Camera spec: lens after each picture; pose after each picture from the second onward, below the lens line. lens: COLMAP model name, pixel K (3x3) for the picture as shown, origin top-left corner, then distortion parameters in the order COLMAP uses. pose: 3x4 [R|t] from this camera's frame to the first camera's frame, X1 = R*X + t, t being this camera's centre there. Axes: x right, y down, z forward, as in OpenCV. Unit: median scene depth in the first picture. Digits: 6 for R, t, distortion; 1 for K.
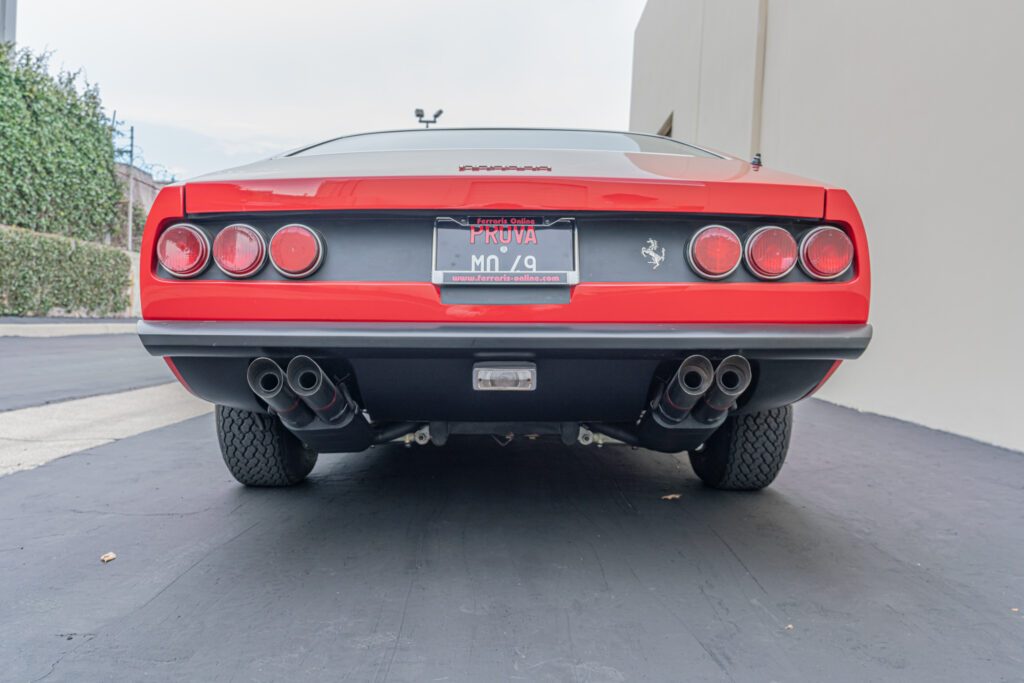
lens RADIAL K [[885.1, 0, 514.0], [0, 885.1, 340.6], [0, 0, 1]] dist [0.003027, -0.004218]
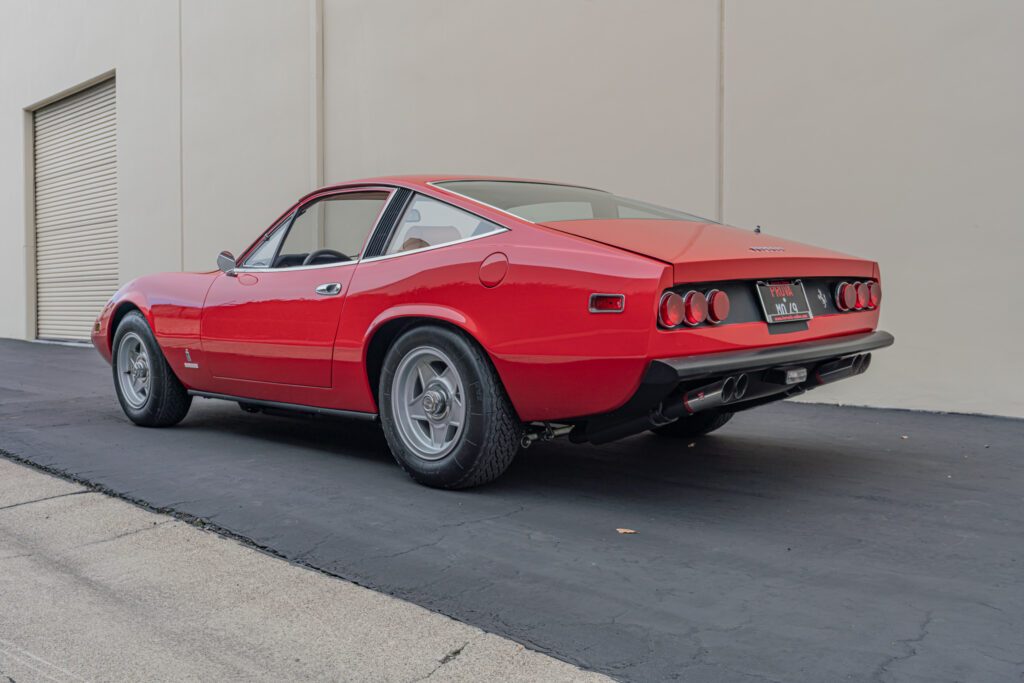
lens RADIAL K [[972.5, 0, 505.8], [0, 972.5, 343.9], [0, 0, 1]] dist [0.016654, 0.000000]
pose [[0.720501, -0.072087, 0.689697, -1.683116], [0.045199, 0.997349, 0.057025, -0.149878], [-0.691979, -0.009913, 0.721849, 0.029691]]
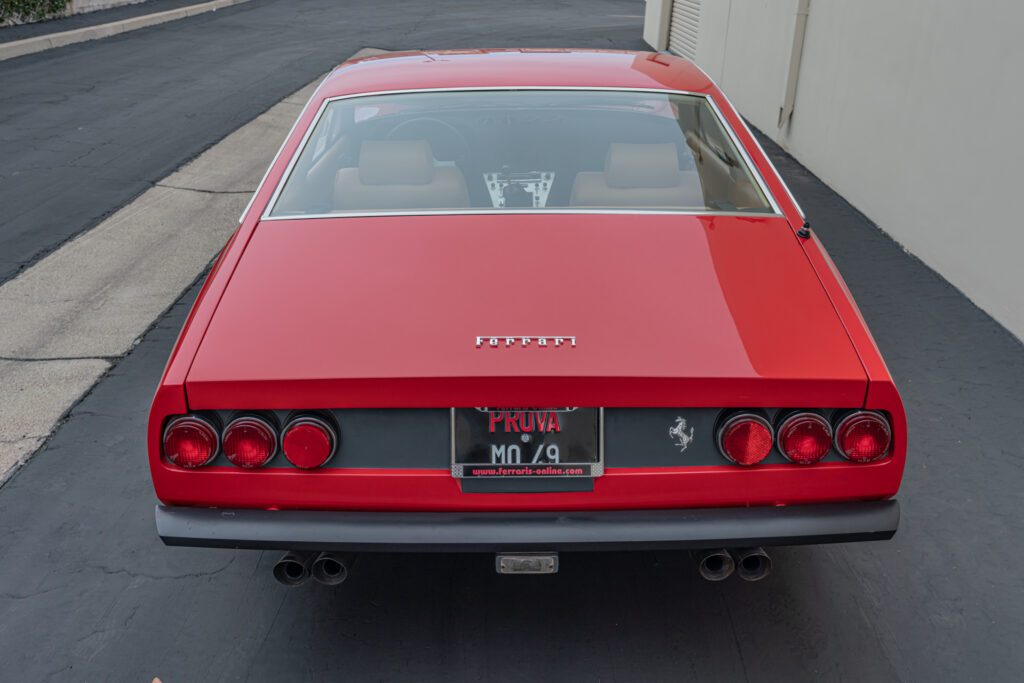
lens RADIAL K [[972.5, 0, 516.9], [0, 972.5, 344.6], [0, 0, 1]] dist [0.016654, 0.000000]
pose [[0.999962, -0.007074, -0.005130, -0.014565], [0.008446, 0.933025, 0.359711, -0.578941], [0.002241, -0.359741, 0.933050, 0.054787]]
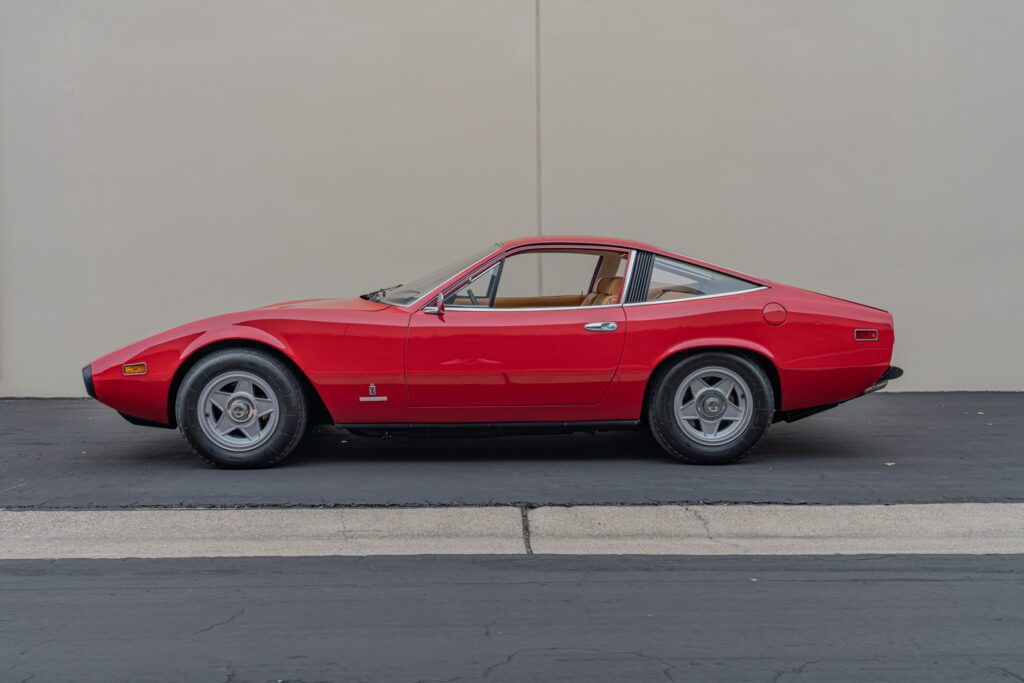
lens RADIAL K [[972.5, 0, 510.7], [0, 972.5, 343.2], [0, 0, 1]] dist [0.016654, 0.000000]
pose [[-0.017963, -0.082463, 0.996432, -3.212233], [0.026767, 0.996196, 0.082926, -0.353427], [-0.999480, 0.028161, -0.015687, 2.155565]]
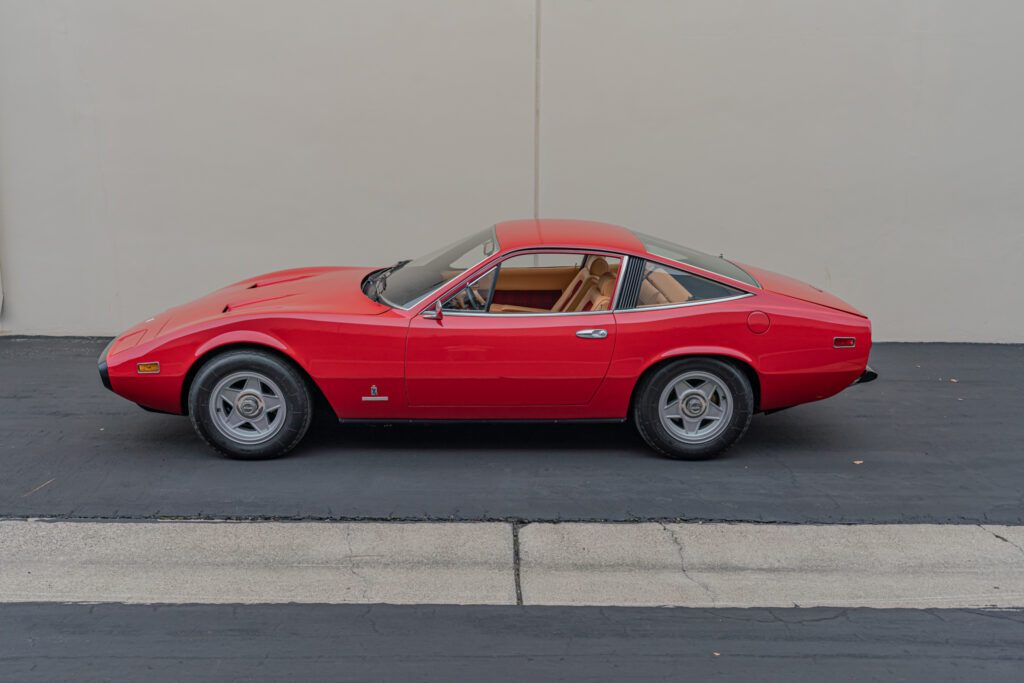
lens RADIAL K [[972.5, 0, 507.1], [0, 972.5, 336.3], [0, 0, 1]] dist [0.016654, 0.000000]
pose [[-0.016839, -0.232176, 0.972528, -3.273528], [0.011255, 0.972560, 0.232378, -0.830124], [-0.999795, 0.014859, -0.013763, 2.147104]]
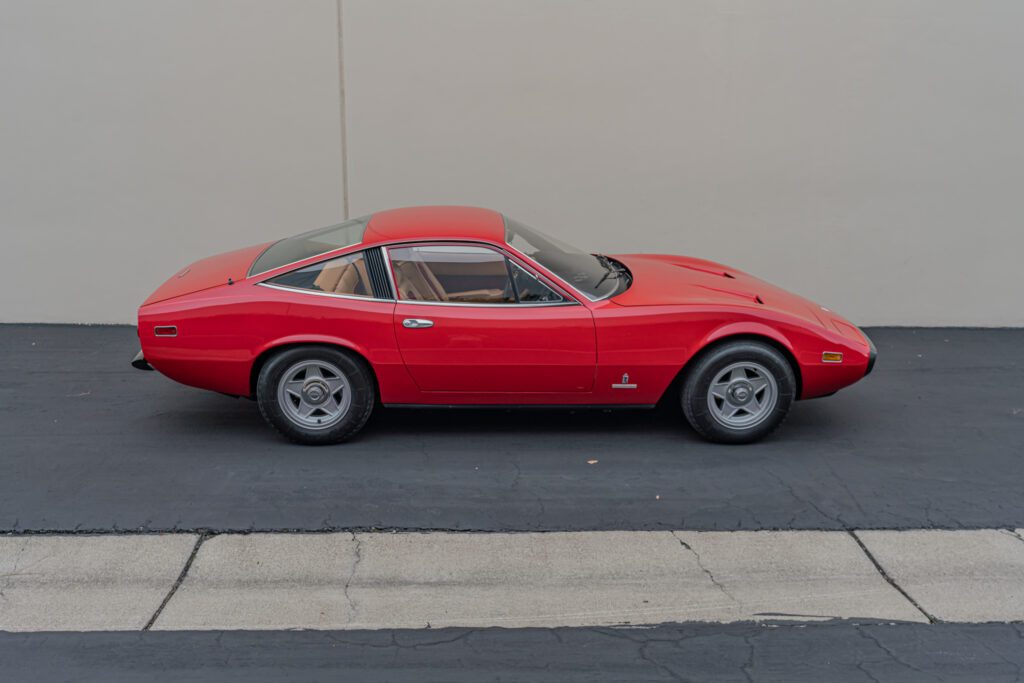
lens RADIAL K [[972.5, 0, 505.6], [0, 972.5, 338.2], [0, 0, 1]] dist [0.016654, 0.000000]
pose [[-0.045317, -0.279598, 0.959047, -3.219854], [0.005355, 0.959952, 0.280114, -0.950517], [-0.998958, 0.017830, -0.042005, 1.419681]]
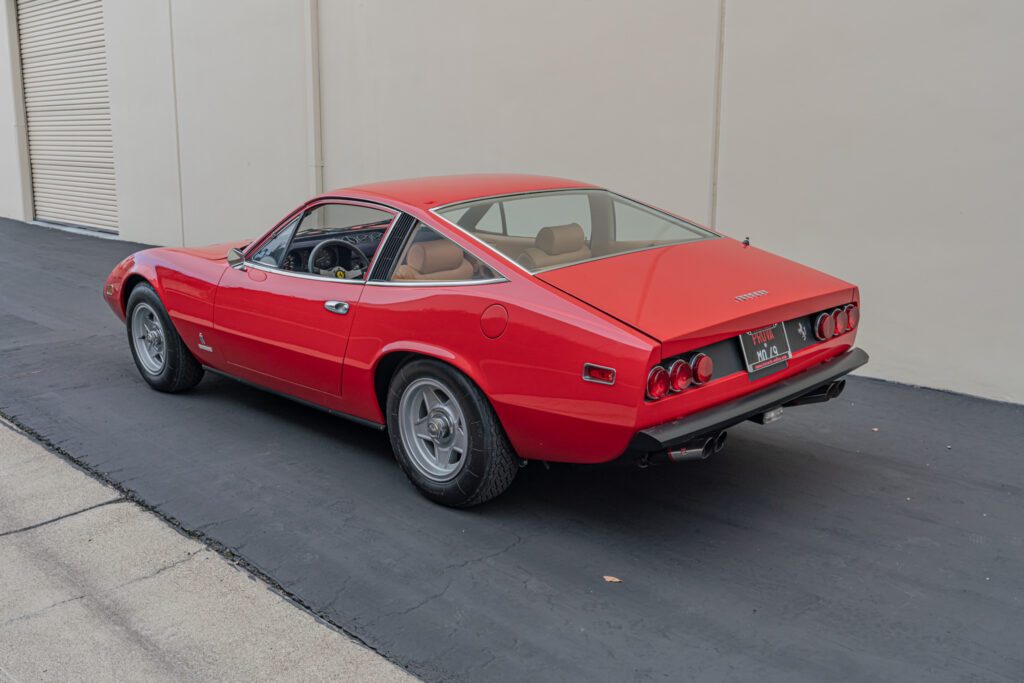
lens RADIAL K [[972.5, 0, 504.0], [0, 972.5, 338.6], [0, 0, 1]] dist [0.016654, 0.000000]
pose [[0.718831, -0.177927, 0.672030, -1.731336], [0.039891, 0.975657, 0.215645, -0.567431], [-0.694040, -0.128204, 0.708429, -0.032895]]
